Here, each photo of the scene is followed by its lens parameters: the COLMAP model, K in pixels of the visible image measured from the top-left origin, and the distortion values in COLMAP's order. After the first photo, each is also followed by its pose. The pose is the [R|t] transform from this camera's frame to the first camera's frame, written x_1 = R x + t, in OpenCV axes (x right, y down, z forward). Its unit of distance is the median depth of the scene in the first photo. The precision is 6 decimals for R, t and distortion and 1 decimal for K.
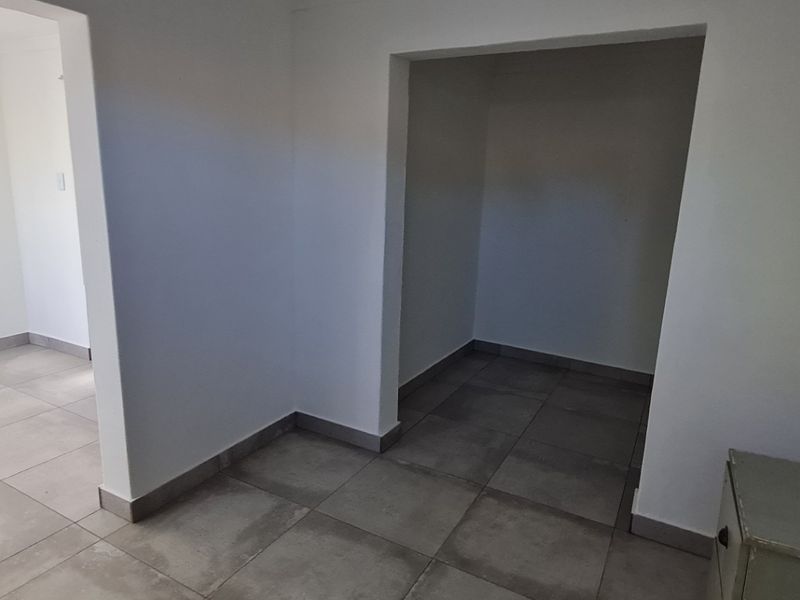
lens RADIAL K [[537.1, 0, 398.9], [0, 537.1, 296.8], [0, 0, 1]] dist [-0.000284, 0.000378]
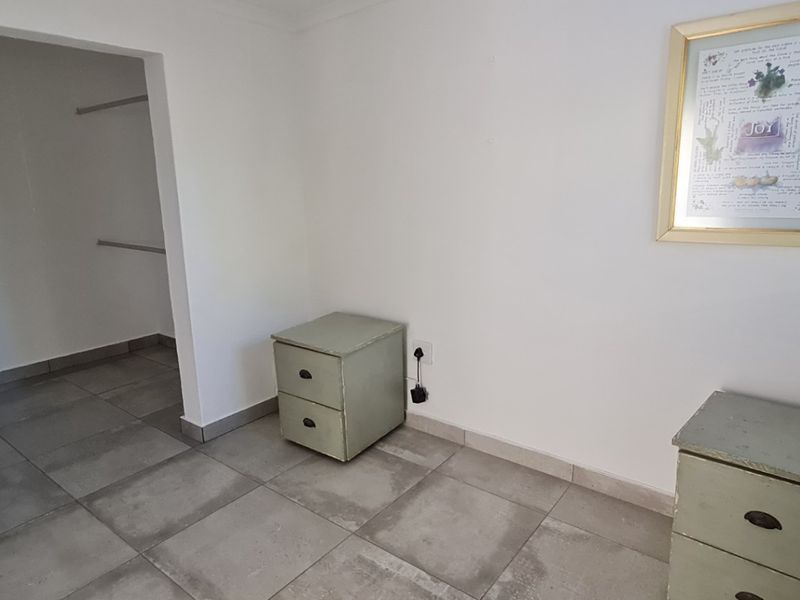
lens RADIAL K [[572.3, 0, 401.6], [0, 572.3, 299.8], [0, 0, 1]] dist [-0.027158, 0.003937]
pose [[0.114661, -0.258650, 0.959142, -0.718955], [0.230463, 0.946094, 0.227580, -0.084962], [-0.966302, 0.194952, 0.168089, 0.238990]]
